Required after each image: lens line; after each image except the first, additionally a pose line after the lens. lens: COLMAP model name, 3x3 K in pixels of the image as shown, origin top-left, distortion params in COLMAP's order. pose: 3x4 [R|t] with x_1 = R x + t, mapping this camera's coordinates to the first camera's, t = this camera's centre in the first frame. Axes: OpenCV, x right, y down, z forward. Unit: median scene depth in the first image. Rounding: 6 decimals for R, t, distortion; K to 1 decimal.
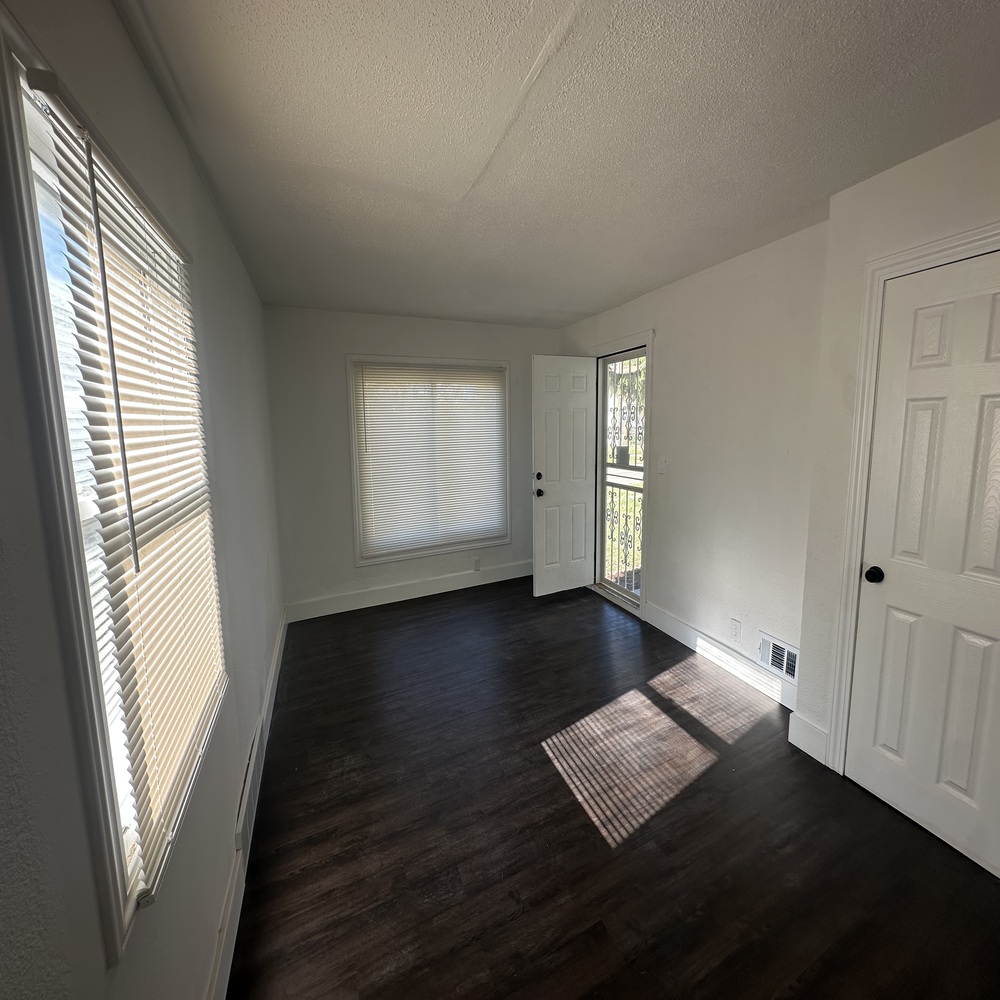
lens RADIAL K [[402.7, 0, 499.4], [0, 402.7, 474.6], [0, 0, 1]] dist [-0.000397, 0.000432]
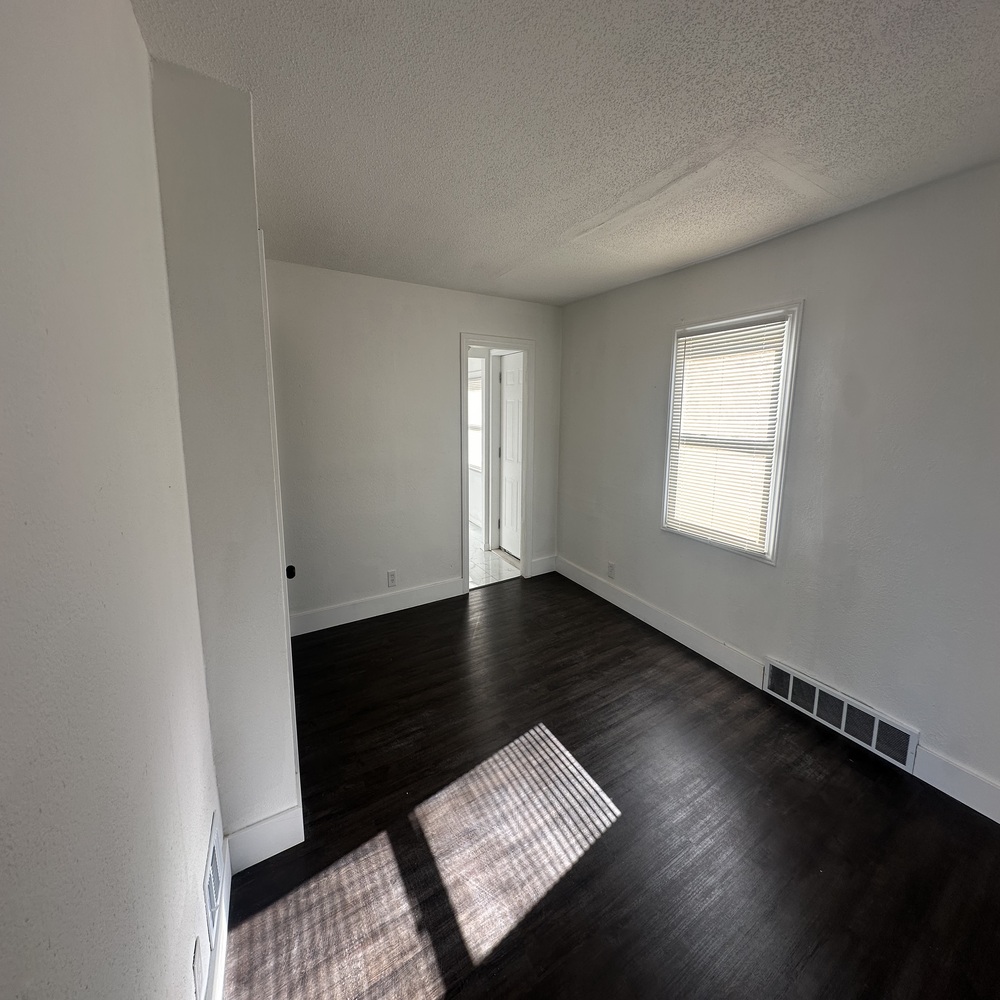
lens RADIAL K [[402.7, 0, 499.4], [0, 402.7, 474.6], [0, 0, 1]] dist [-0.000397, 0.000432]
pose [[-0.994489, 0.030122, -0.100422, 0.437078], [0.000197, 0.958373, 0.285520, -0.226325], [0.104842, 0.283926, -0.953097, 1.673819]]
